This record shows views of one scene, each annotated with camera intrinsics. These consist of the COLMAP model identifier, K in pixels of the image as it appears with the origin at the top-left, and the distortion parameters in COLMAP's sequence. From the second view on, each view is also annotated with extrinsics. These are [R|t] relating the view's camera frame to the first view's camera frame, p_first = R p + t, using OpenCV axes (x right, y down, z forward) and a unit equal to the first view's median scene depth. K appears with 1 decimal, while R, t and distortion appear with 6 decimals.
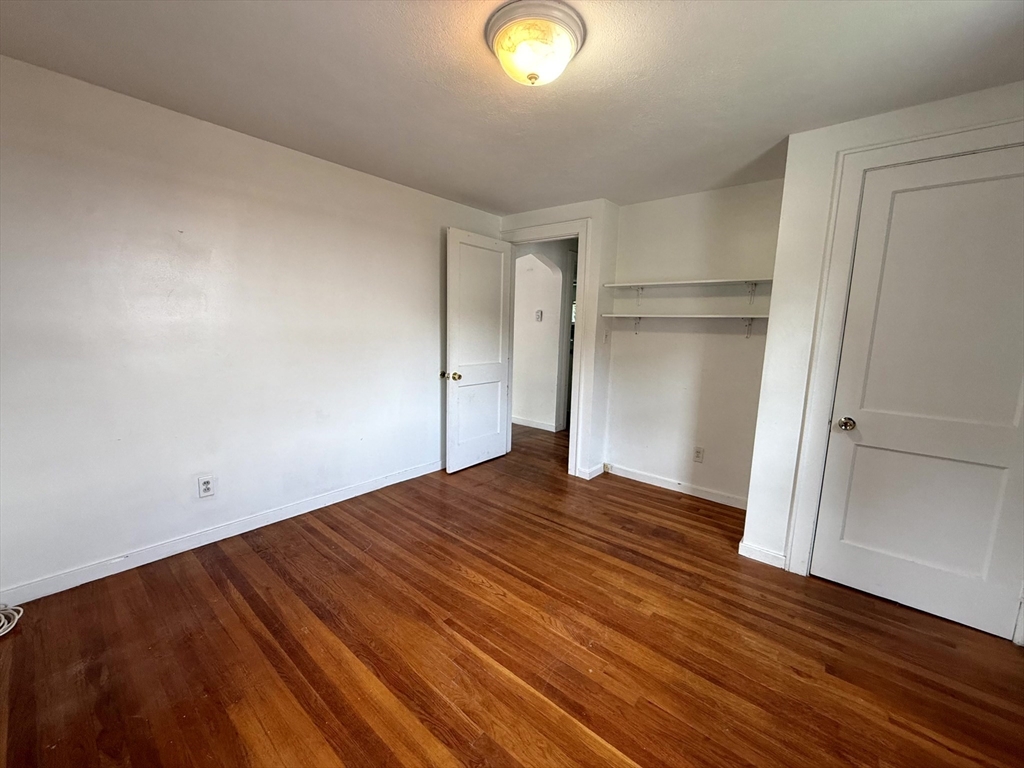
lens RADIAL K [[409.4, 0, 511.3], [0, 409.4, 383.8], [0, 0, 1]] dist [0.001764, -0.000924]
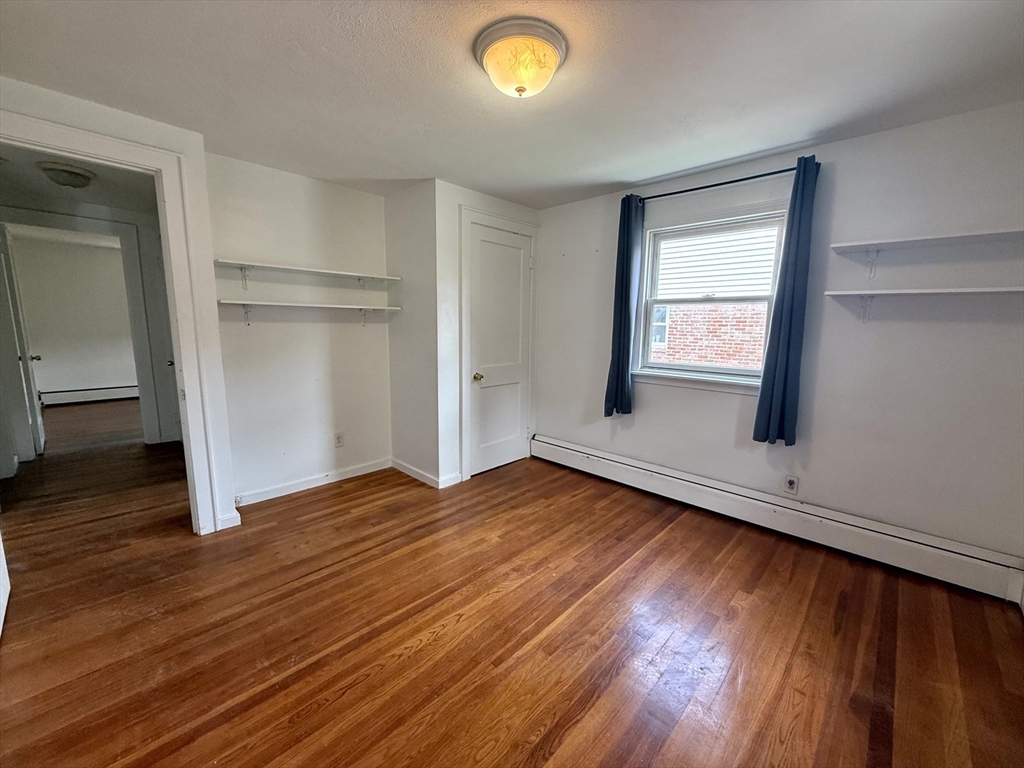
lens RADIAL K [[409.4, 0, 512.6], [0, 409.4, 385.0], [0, 0, 1]] dist [0.001764, -0.000924]
pose [[0.064073, -0.175865, 0.982327, -0.713009], [0.126559, 0.977834, 0.166805, -0.112633], [-0.989888, 0.113634, 0.084910, 0.646160]]
